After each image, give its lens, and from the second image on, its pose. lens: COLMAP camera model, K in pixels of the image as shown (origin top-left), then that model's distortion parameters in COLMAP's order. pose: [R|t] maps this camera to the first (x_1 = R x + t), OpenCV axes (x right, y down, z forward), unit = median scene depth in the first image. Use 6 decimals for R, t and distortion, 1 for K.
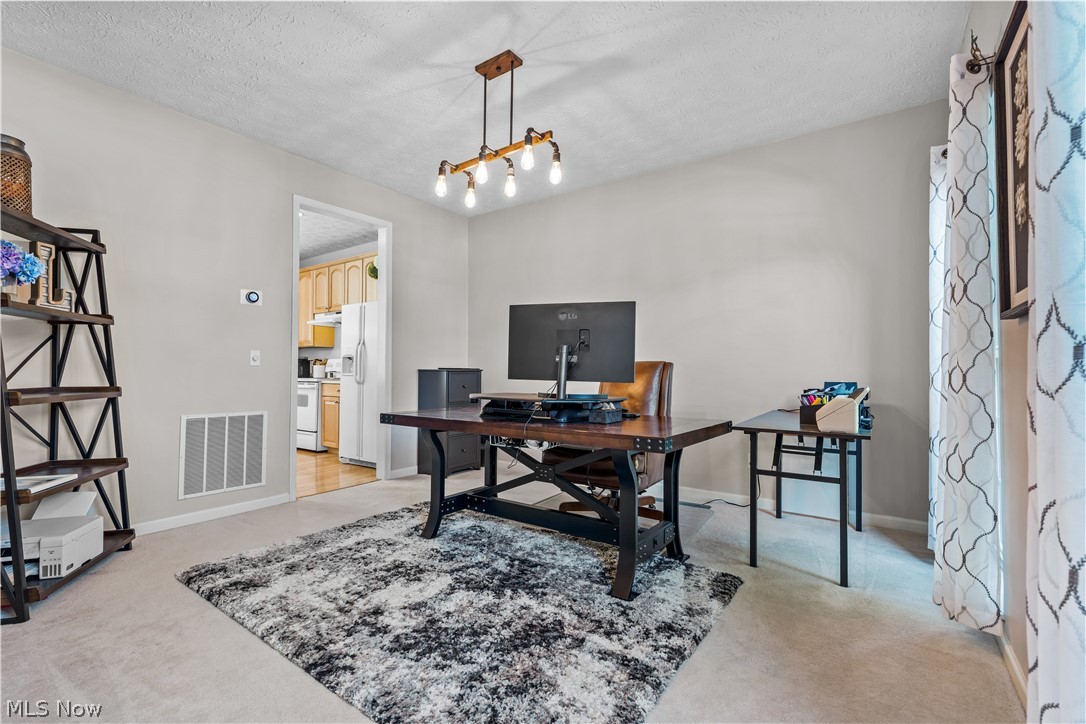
lens RADIAL K [[485.3, 0, 543.9], [0, 485.3, 361.5], [0, 0, 1]] dist [0.002752, 0.002337]
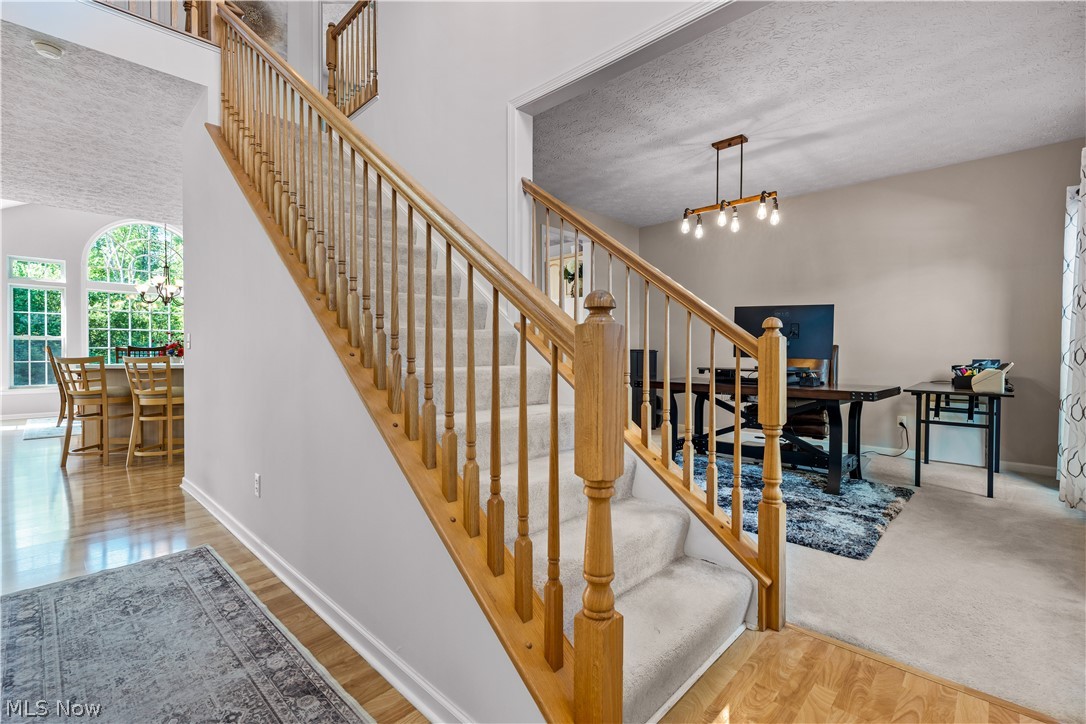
lens RADIAL K [[485.3, 0, 549.3], [0, 485.3, 356.8], [0, 0, 1]] dist [0.002752, 0.002337]
pose [[0.989917, 0.001143, -0.141641, -0.460012], [0.003114, 0.999550, 0.029831, -0.010712], [0.141611, -0.029971, 0.989469, -0.590521]]
